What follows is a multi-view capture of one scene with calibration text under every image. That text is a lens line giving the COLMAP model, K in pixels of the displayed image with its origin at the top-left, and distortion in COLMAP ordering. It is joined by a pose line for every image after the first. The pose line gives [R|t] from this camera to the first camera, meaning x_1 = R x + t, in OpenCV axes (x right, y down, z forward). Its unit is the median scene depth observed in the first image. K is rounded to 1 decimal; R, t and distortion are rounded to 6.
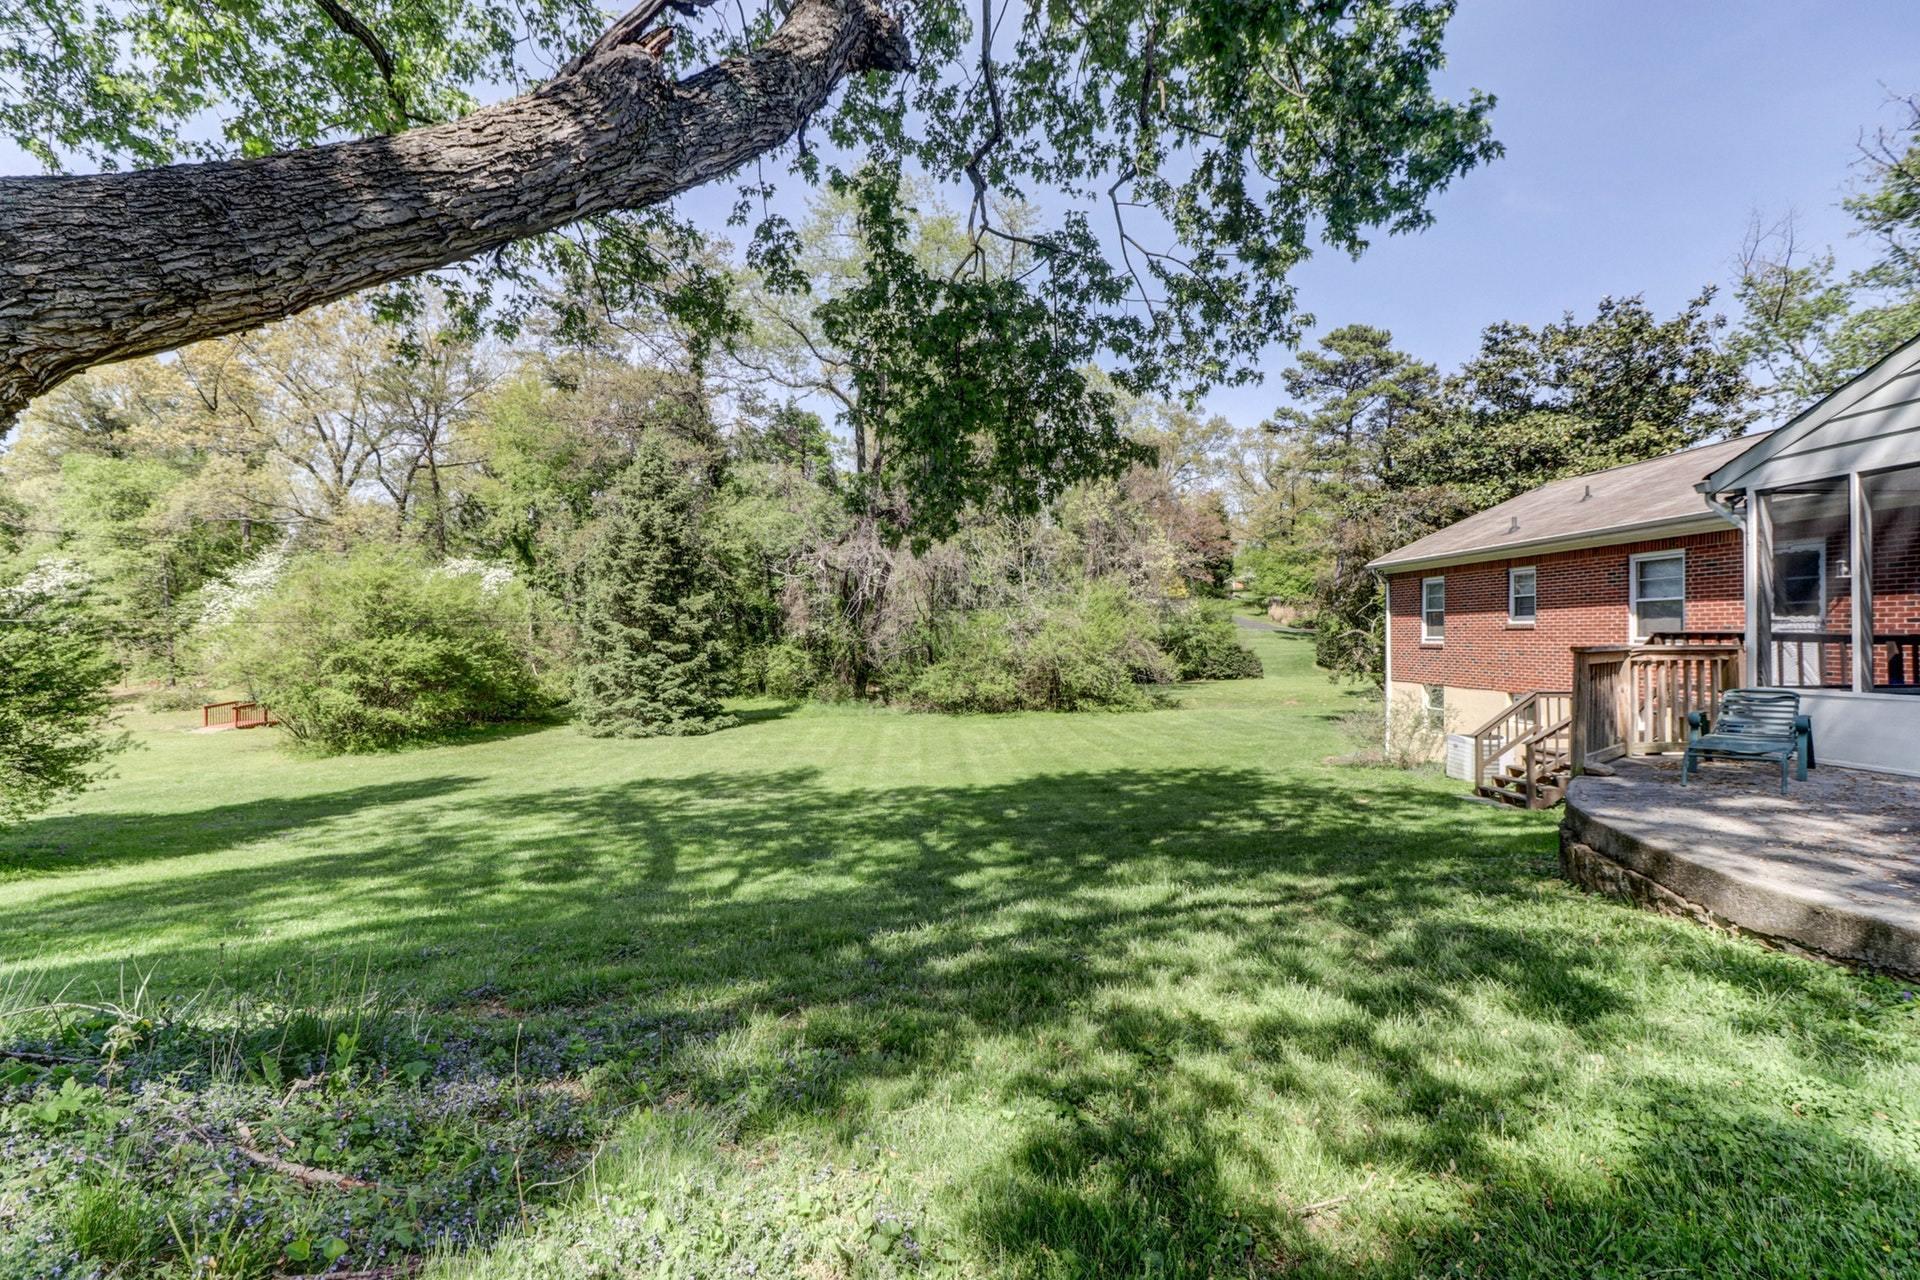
lens RADIAL K [[890.1, 0, 928.0], [0, 890.1, 631.5], [0, 0, 1]] dist [0.027785, -0.019312]
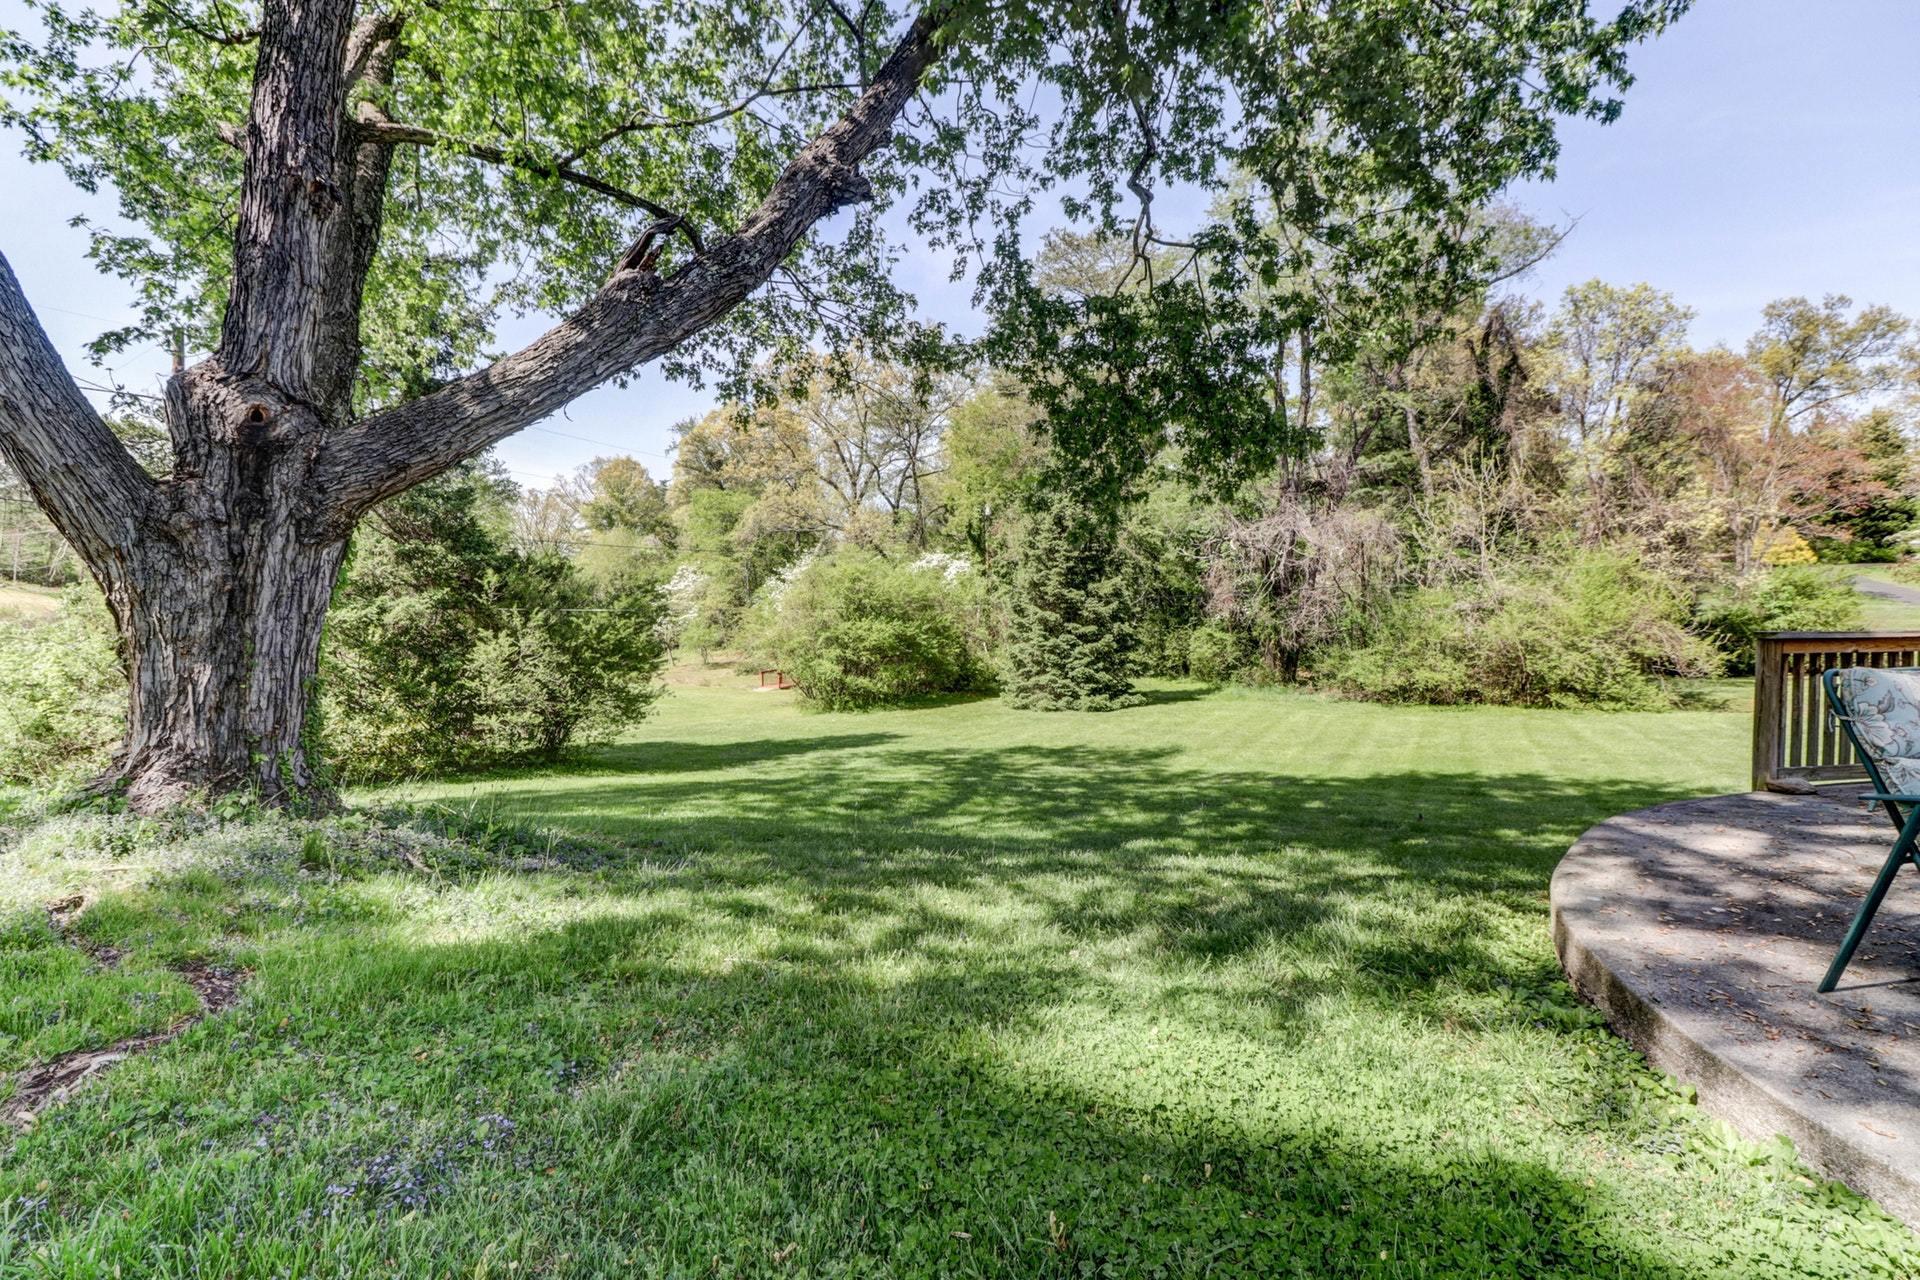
lens RADIAL K [[890.1, 0, 928.0], [0, 890.1, 631.5], [0, 0, 1]] dist [0.027785, -0.019312]
pose [[0.858520, 0.004596, -0.512759, 0.104692], [0.006145, 0.999796, 0.019251, -0.000931], [0.512743, -0.019678, 0.858317, -0.016133]]
